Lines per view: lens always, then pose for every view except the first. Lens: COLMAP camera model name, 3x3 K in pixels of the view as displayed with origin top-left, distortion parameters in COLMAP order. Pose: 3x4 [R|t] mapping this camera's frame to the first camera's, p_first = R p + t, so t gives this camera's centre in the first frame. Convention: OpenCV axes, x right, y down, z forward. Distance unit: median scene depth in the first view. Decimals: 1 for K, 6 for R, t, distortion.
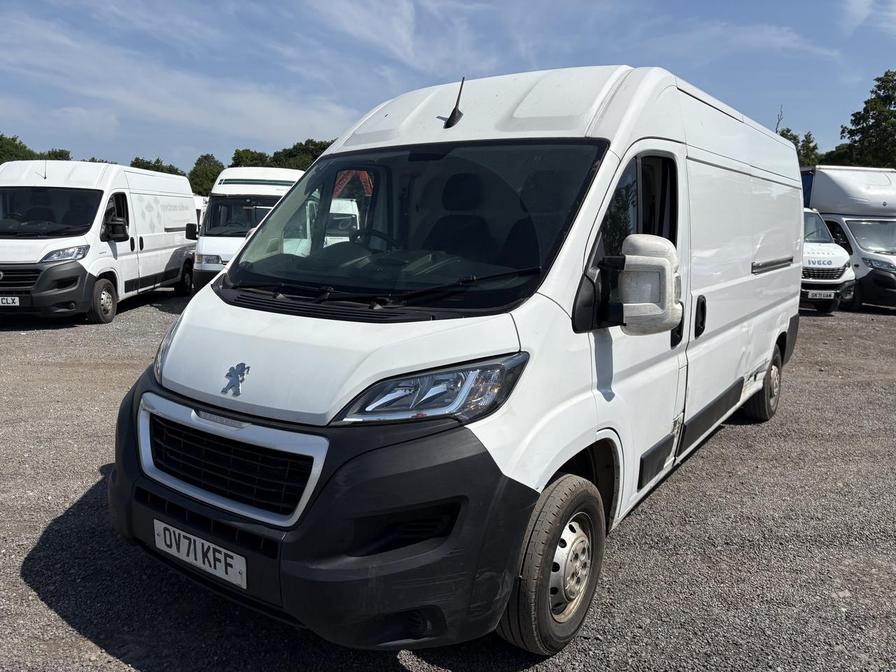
lens RADIAL K [[672.7, 0, 448.0], [0, 672.7, 336.0], [0, 0, 1]] dist [0.045764, -0.042596]
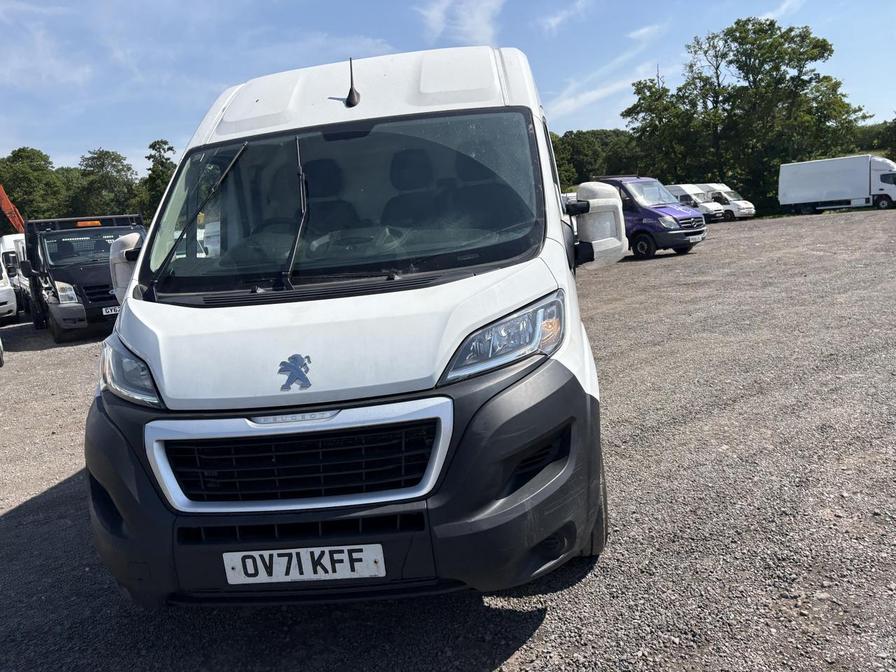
lens RADIAL K [[672.7, 0, 448.0], [0, 672.7, 336.0], [0, 0, 1]] dist [0.045764, -0.042596]
pose [[0.869749, -0.189540, 0.455643, -0.547448], [0.194638, 0.980206, 0.036218, 0.023004], [-0.453489, 0.057185, 0.889426, 0.087040]]
